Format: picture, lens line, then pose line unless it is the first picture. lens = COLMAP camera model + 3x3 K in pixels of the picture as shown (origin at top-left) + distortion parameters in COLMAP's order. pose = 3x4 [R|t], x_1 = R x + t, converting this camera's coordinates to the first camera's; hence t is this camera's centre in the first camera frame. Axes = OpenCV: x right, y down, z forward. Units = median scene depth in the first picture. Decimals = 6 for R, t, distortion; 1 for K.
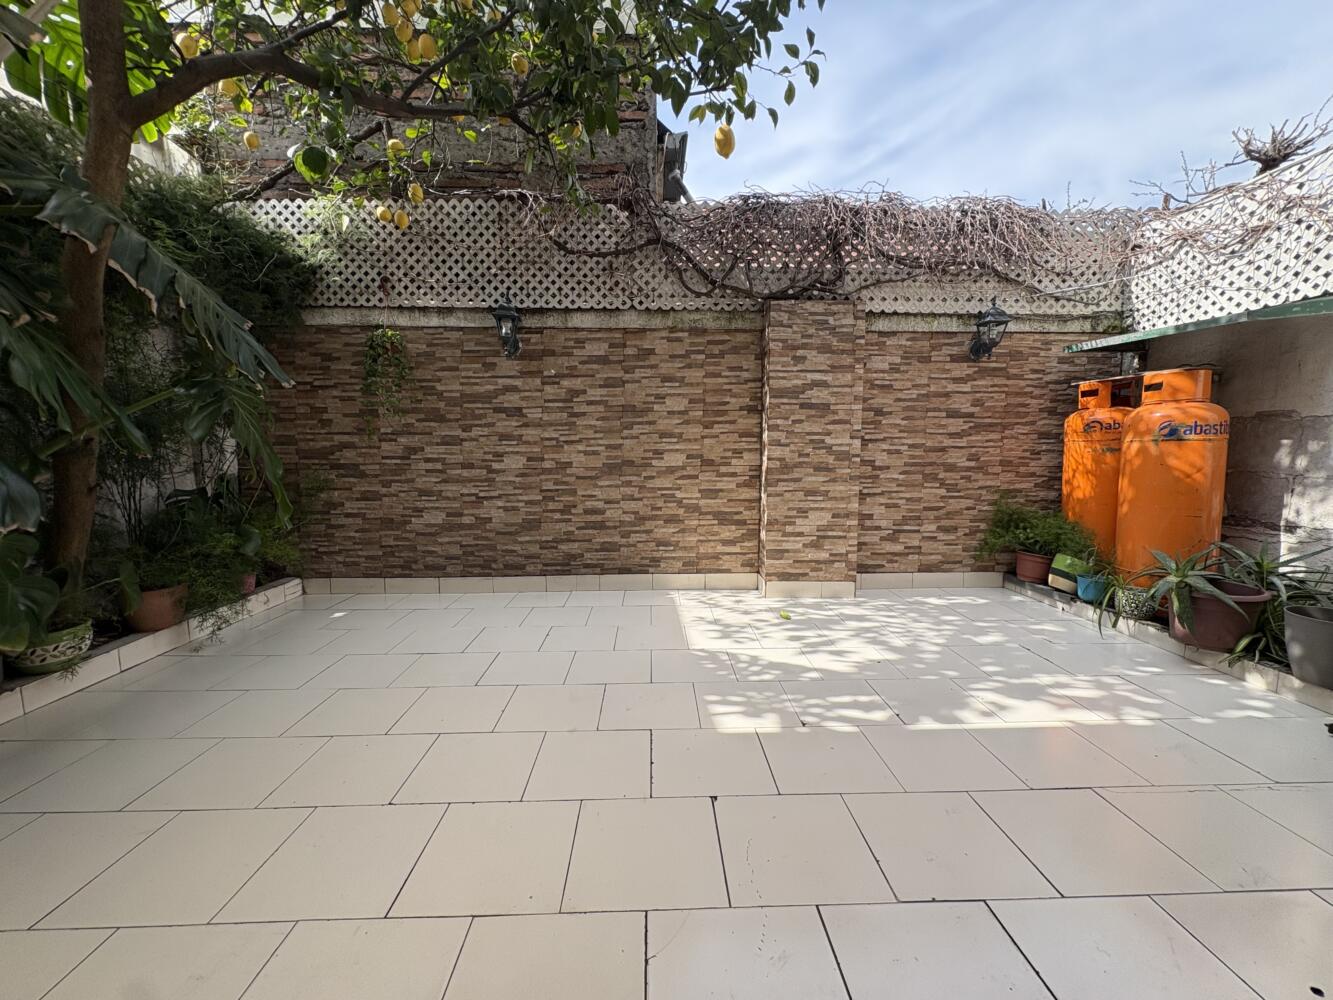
lens RADIAL K [[530.8, 0, 664.1], [0, 530.8, 500.9], [0, 0, 1]] dist [-0.000718, -0.000024]
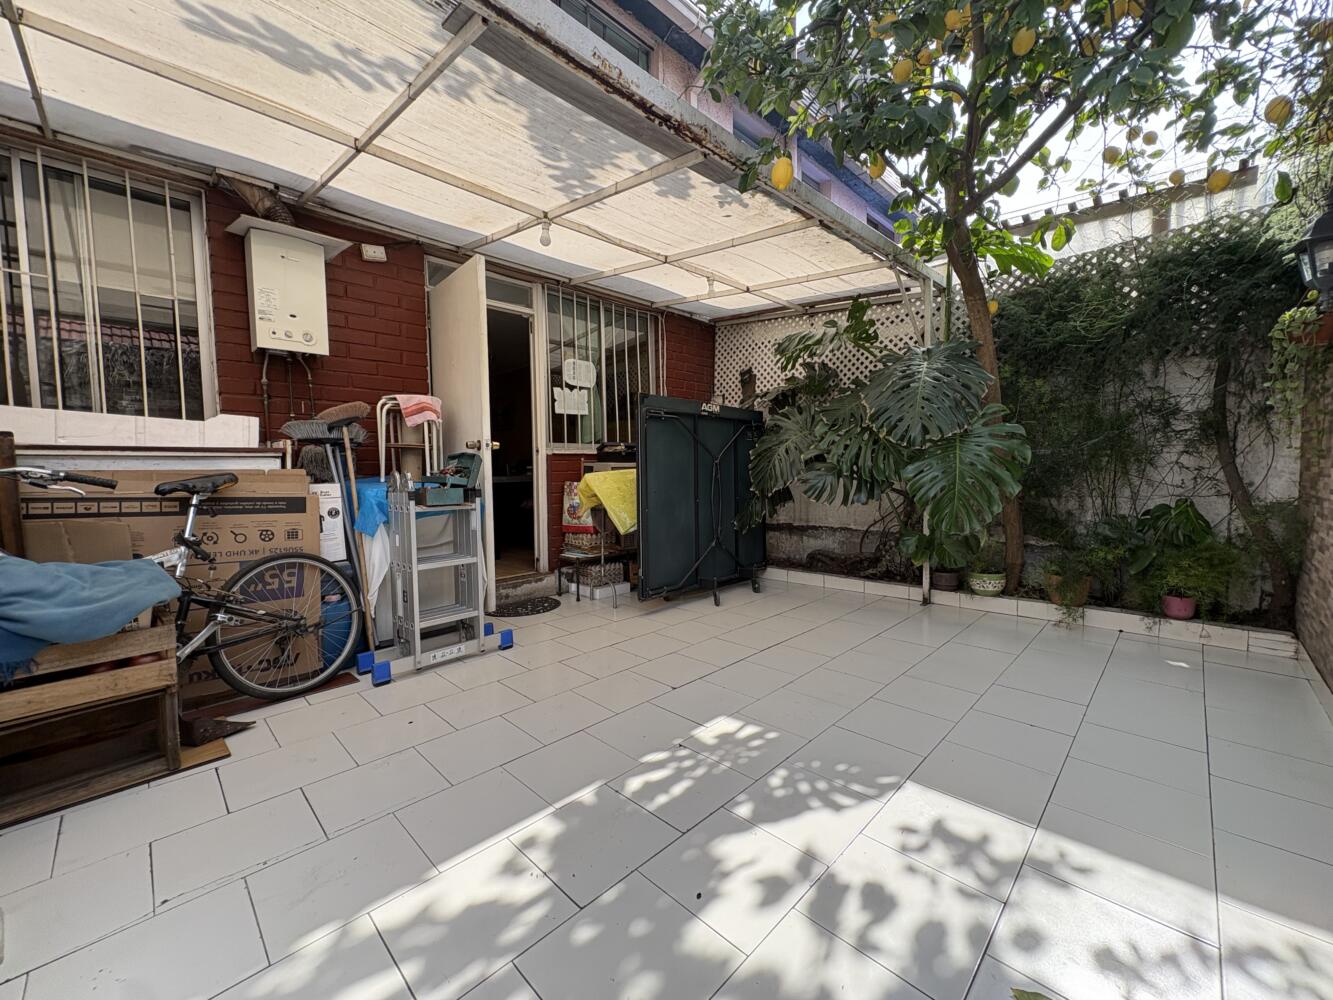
lens RADIAL K [[530.8, 0, 664.9], [0, 530.8, 500.6], [0, 0, 1]] dist [-0.000718, -0.000024]
pose [[-0.720967, 0.054812, -0.690798, 0.801924], [-0.052458, 0.989690, 0.133276, -0.170679], [0.690981, 0.132325, -0.710659, 1.337529]]
